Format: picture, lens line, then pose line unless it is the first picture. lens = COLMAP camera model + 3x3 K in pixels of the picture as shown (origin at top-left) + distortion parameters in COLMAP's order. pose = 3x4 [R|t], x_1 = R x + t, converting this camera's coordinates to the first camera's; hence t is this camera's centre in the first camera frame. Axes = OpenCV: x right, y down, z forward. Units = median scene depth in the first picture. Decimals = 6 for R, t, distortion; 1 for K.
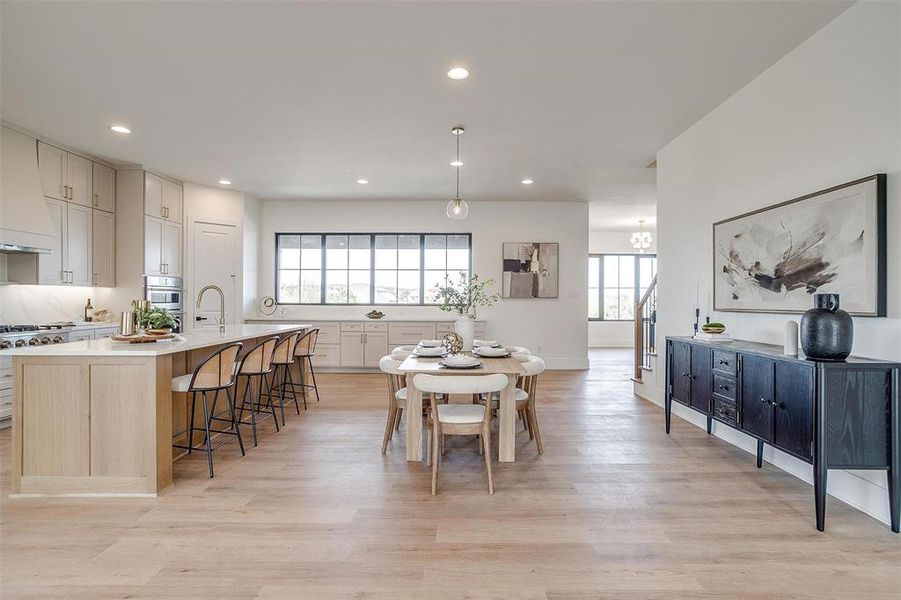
lens RADIAL K [[441.8, 0, 452.7], [0, 441.8, 297.7], [0, 0, 1]] dist [-0.059879, 0.035508]
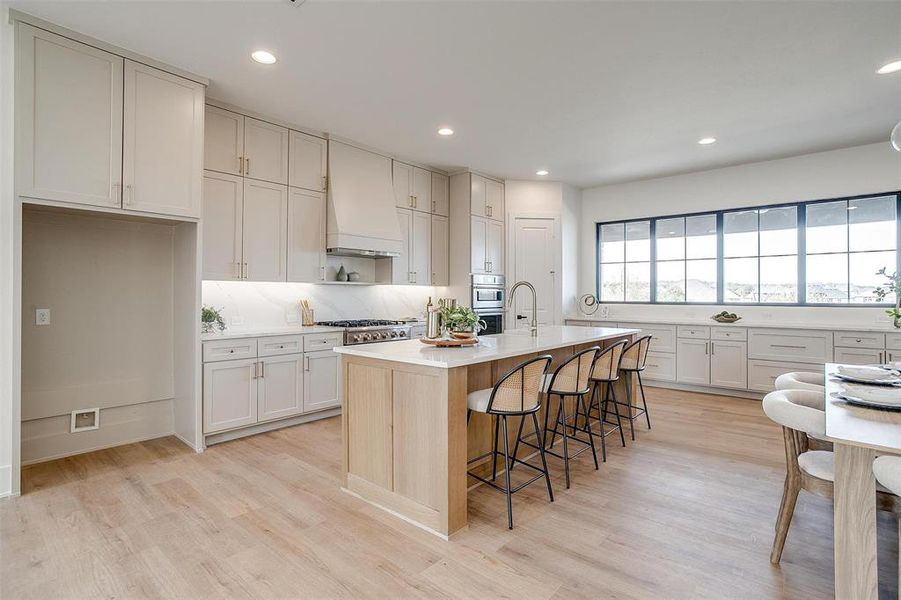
lens RADIAL K [[441.8, 0, 452.7], [0, 441.8, 297.7], [0, 0, 1]] dist [-0.059879, 0.035508]
pose [[0.761840, 0.000269, -0.647765, -0.081884], [0.003408, 0.999984, 0.004424, -0.000263], [0.647756, -0.005578, 0.761828, 0.212869]]
